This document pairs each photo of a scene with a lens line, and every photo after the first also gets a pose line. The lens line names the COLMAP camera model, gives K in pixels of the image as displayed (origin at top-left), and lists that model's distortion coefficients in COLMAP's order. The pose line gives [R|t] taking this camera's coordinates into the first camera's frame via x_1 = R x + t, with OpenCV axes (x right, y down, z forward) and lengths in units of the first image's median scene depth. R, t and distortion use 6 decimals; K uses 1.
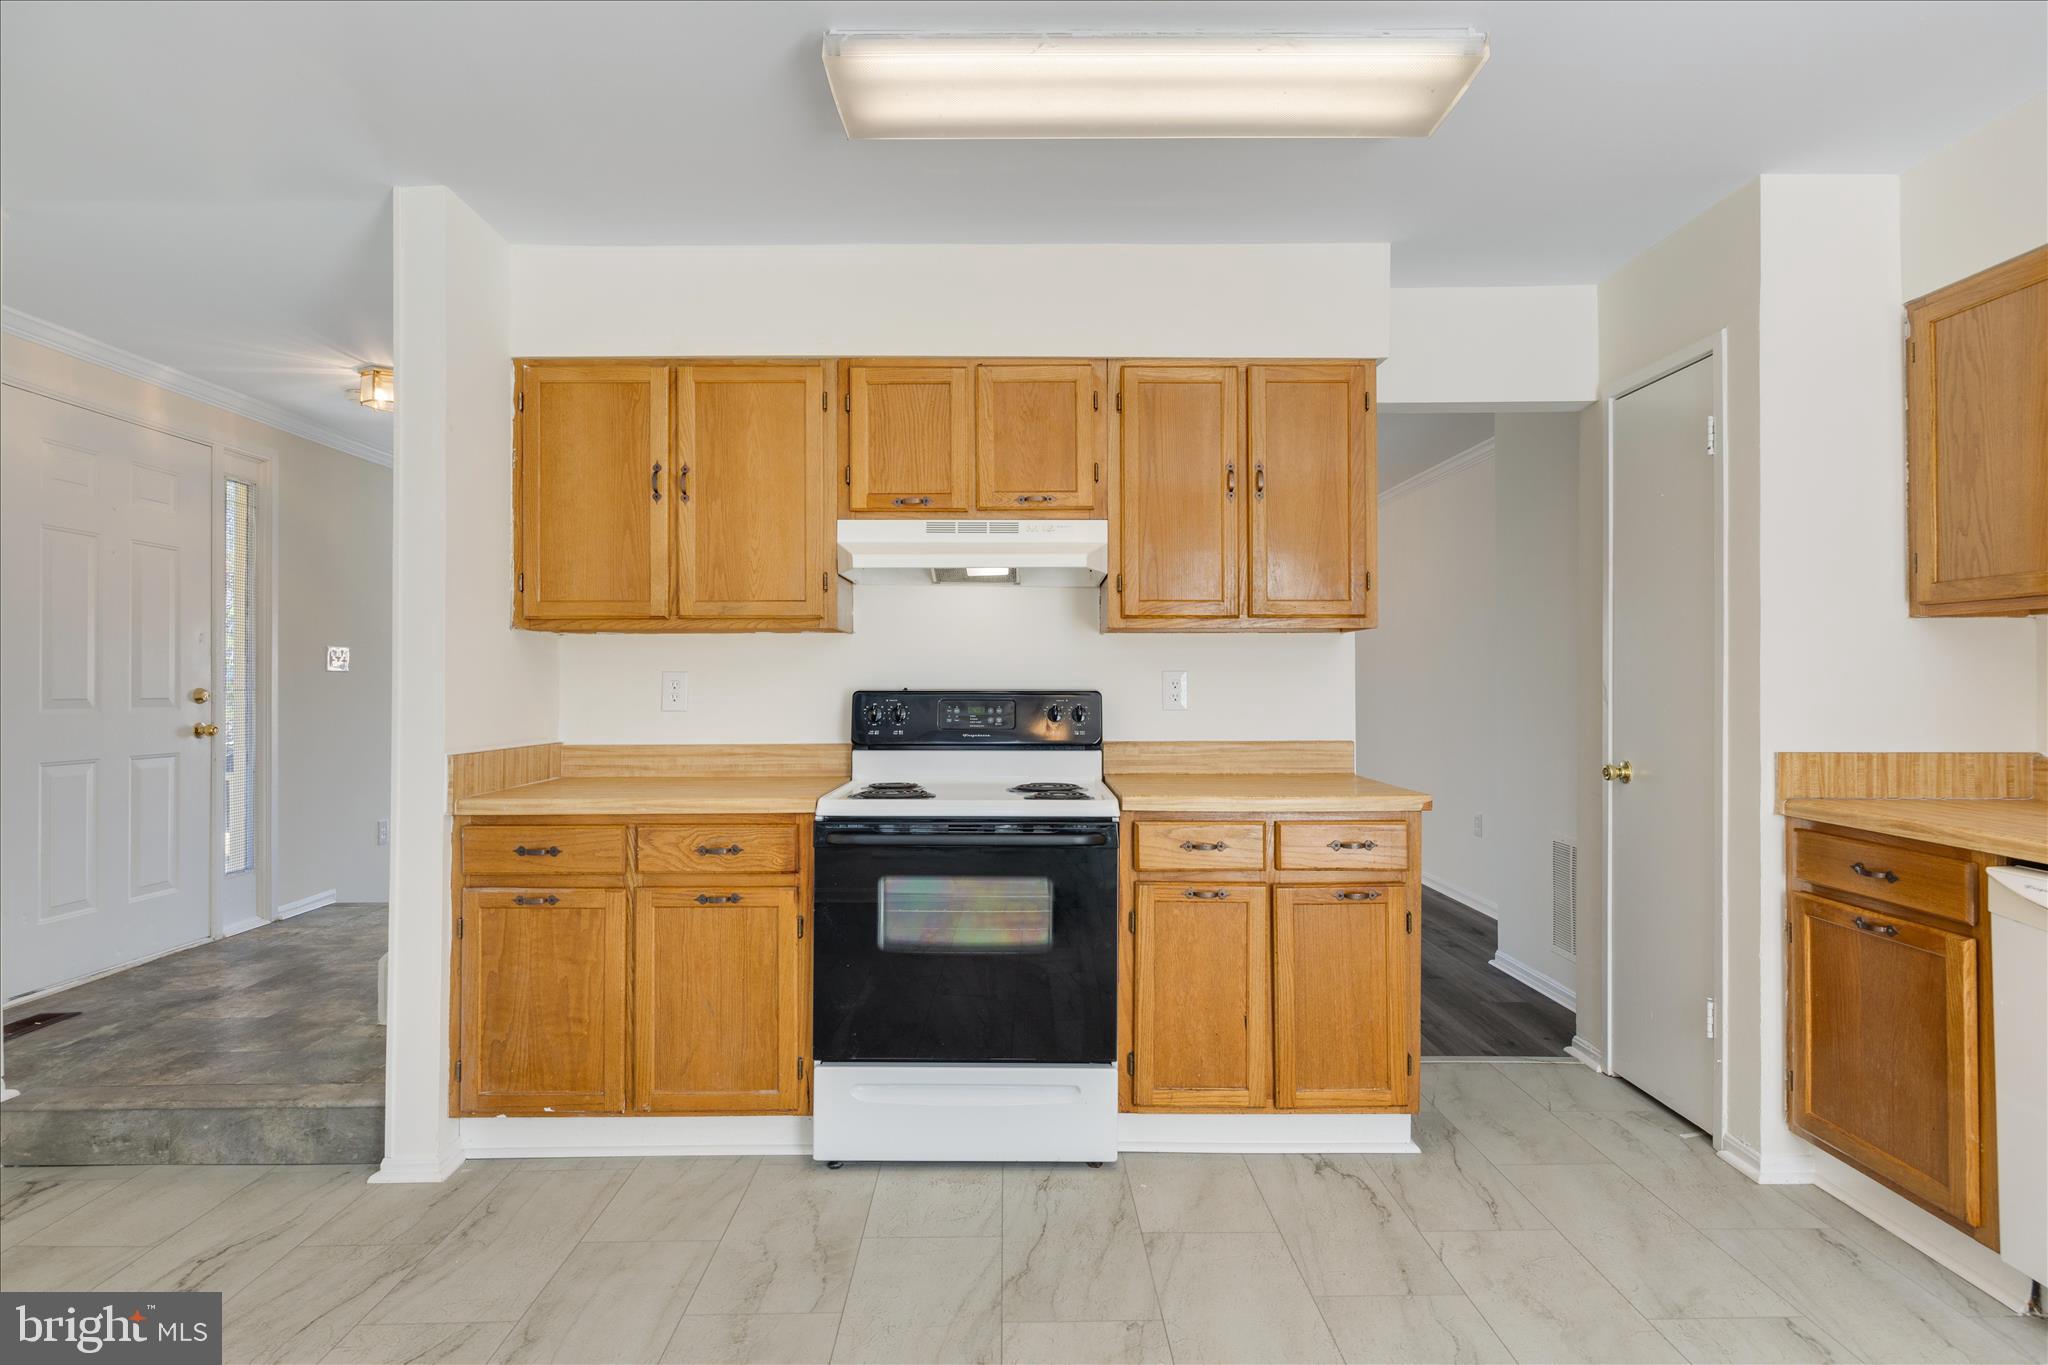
lens RADIAL K [[1025.3, 0, 1017.8], [0, 1025.3, 681.1], [0, 0, 1]] dist [-0.001743, 0.001492]
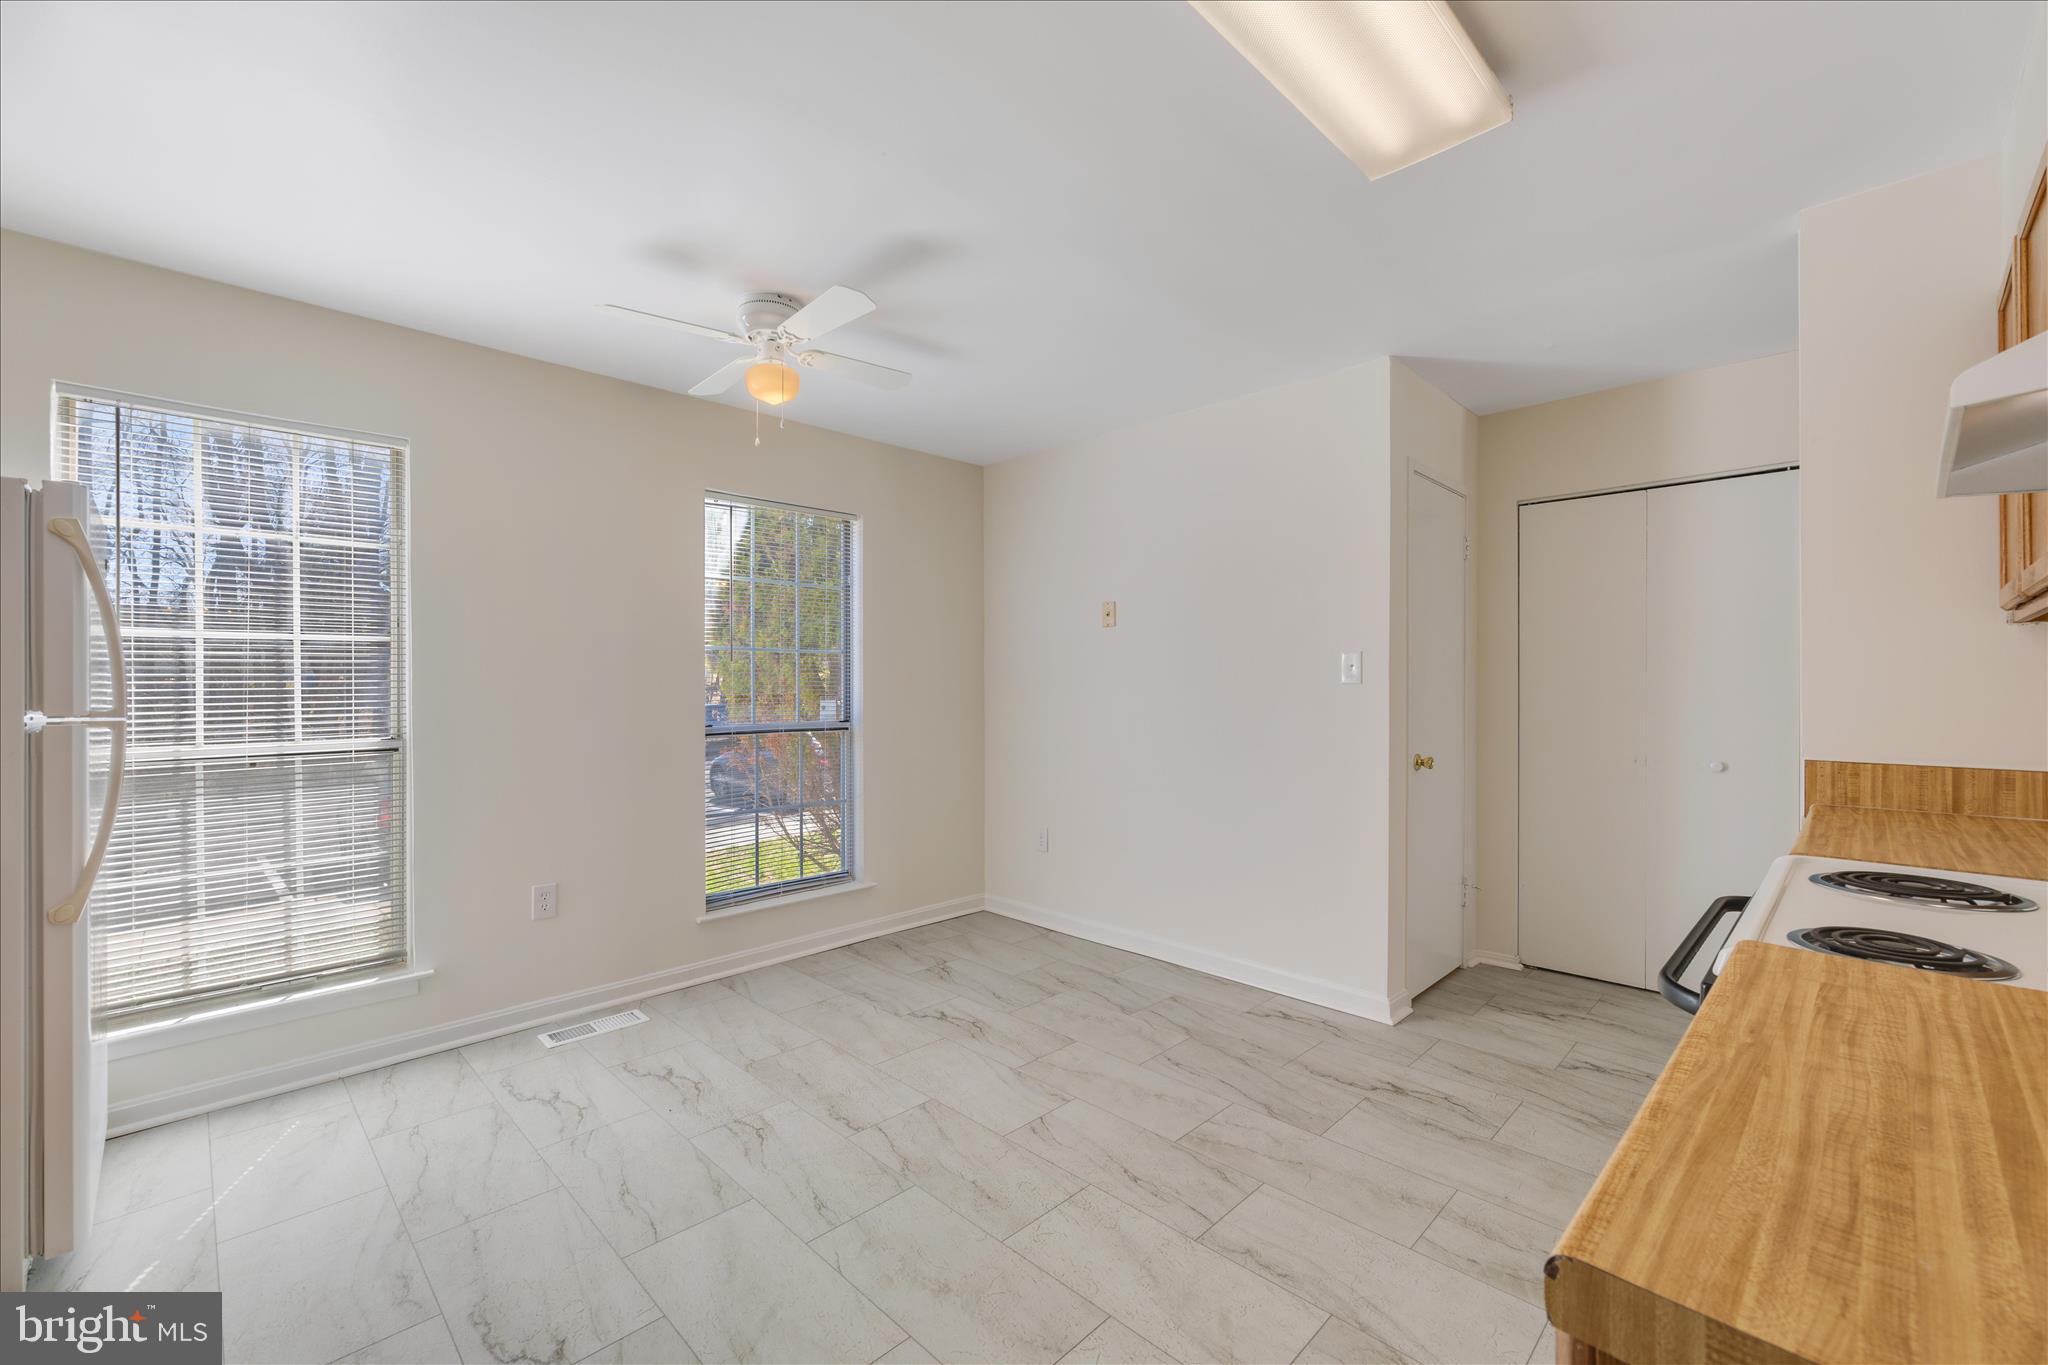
lens RADIAL K [[845.5, 0, 1024.0], [0, 845.5, 682.5], [0, 0, 1]] dist [-0.000223, 0.000116]
pose [[-0.710081, 0.001773, -0.704118, 0.601724], [0.005850, 0.999977, -0.003381, -0.007002], [0.704095, -0.006520, -0.710075, 1.042806]]
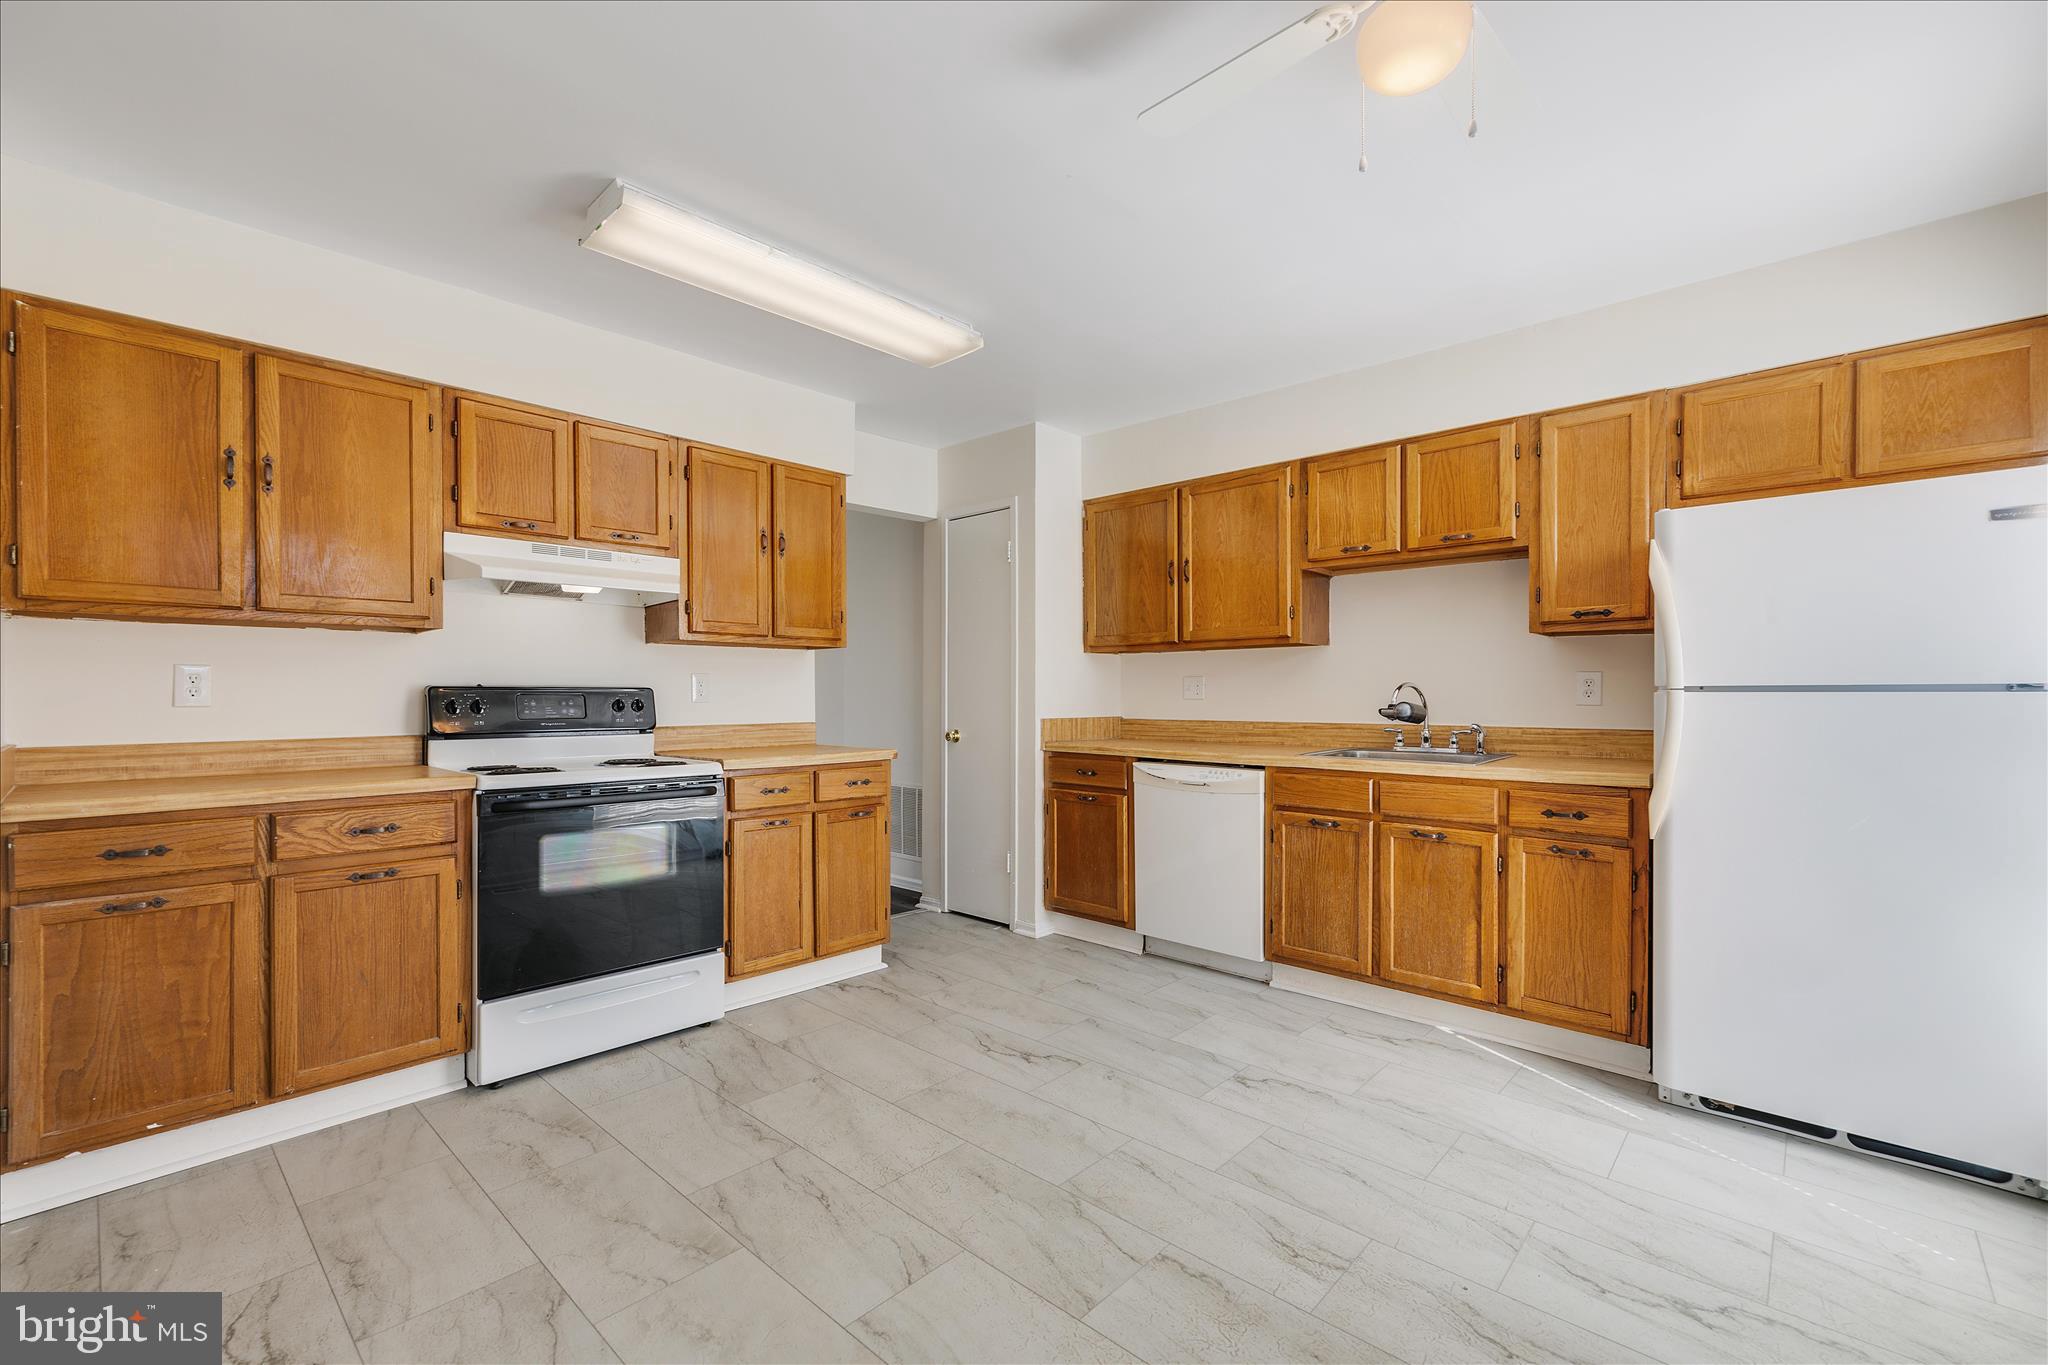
lens RADIAL K [[873.4, 0, 1009.3], [0, 873.4, 704.1], [0, 0, 1]] dist [-0.000594, 0.000444]
pose [[0.695366, -0.007327, 0.718618, -0.482849], [0.000340, 0.999951, 0.009866, 0.023846], [-0.718655, -0.006616, 0.695335, -0.116225]]
